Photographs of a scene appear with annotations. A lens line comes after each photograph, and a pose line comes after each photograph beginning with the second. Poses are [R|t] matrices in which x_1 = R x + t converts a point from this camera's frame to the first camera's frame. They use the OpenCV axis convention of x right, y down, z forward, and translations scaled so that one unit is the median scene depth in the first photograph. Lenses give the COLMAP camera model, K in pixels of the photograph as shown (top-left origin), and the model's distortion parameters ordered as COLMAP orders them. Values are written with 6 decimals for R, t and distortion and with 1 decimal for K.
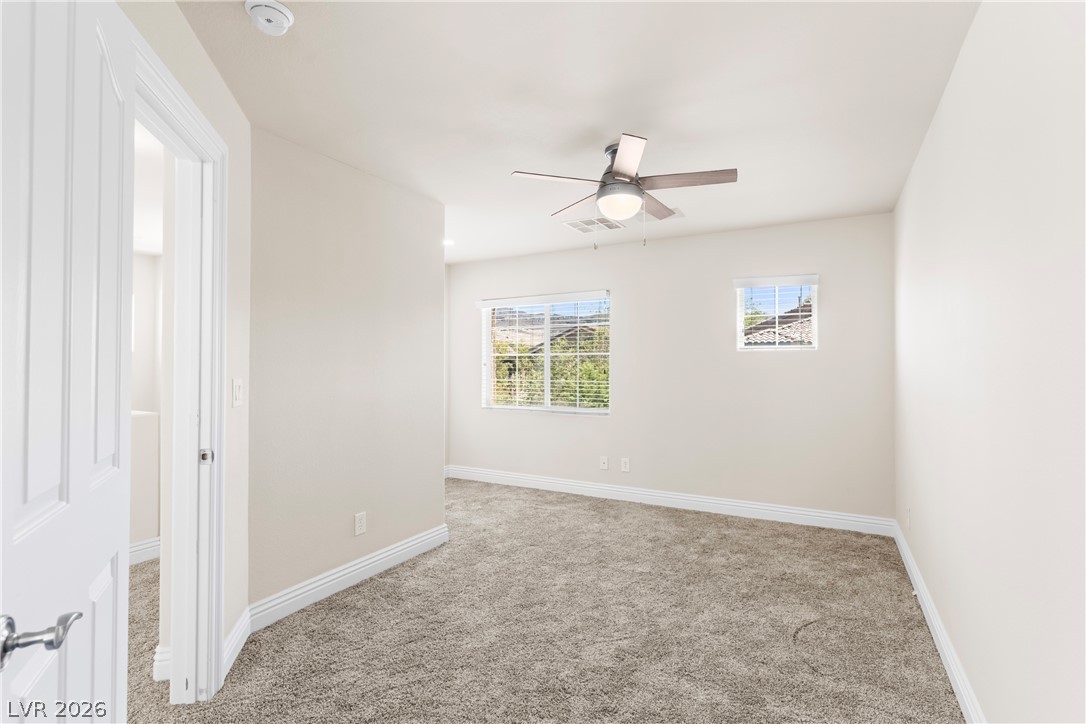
lens RADIAL K [[514.1, 0, 545.2], [0, 514.1, 365.1], [0, 0, 1]] dist [0.004804, 0.000799]
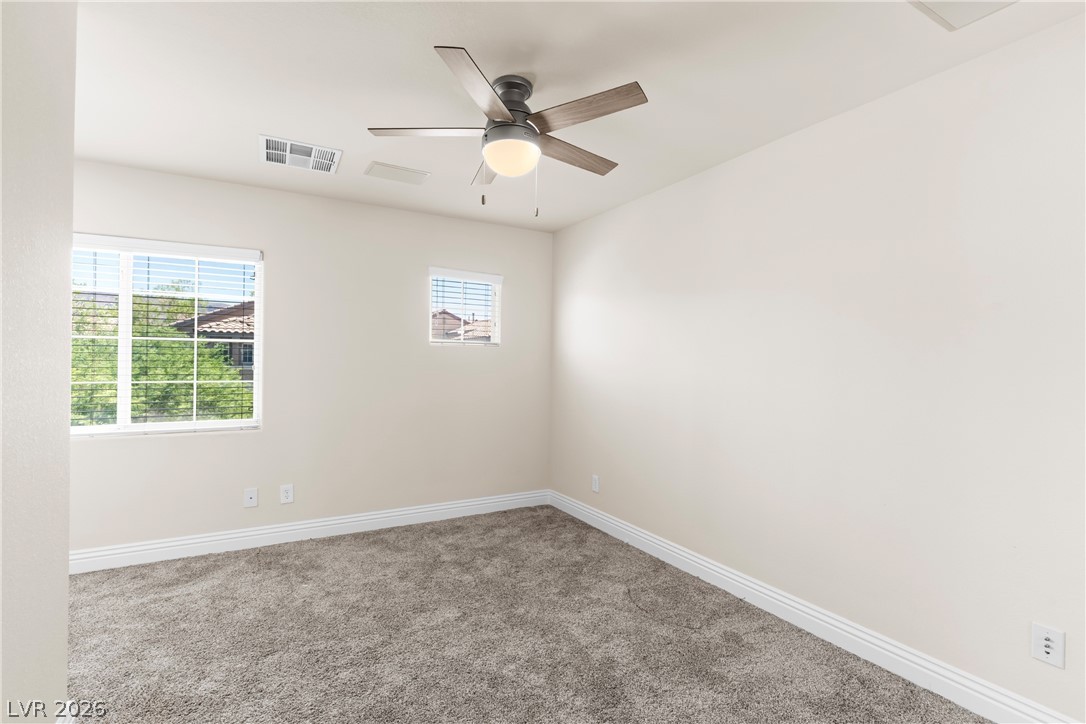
lens RADIAL K [[514.1, 0, 544.3], [0, 514.1, 355.7], [0, 0, 1]] dist [0.004804, 0.000799]
pose [[0.520585, 0.016916, 0.853642, -0.357379], [-0.013479, 0.999842, -0.011594, 0.001706], [-0.853704, -0.005471, 0.520730, 0.386624]]
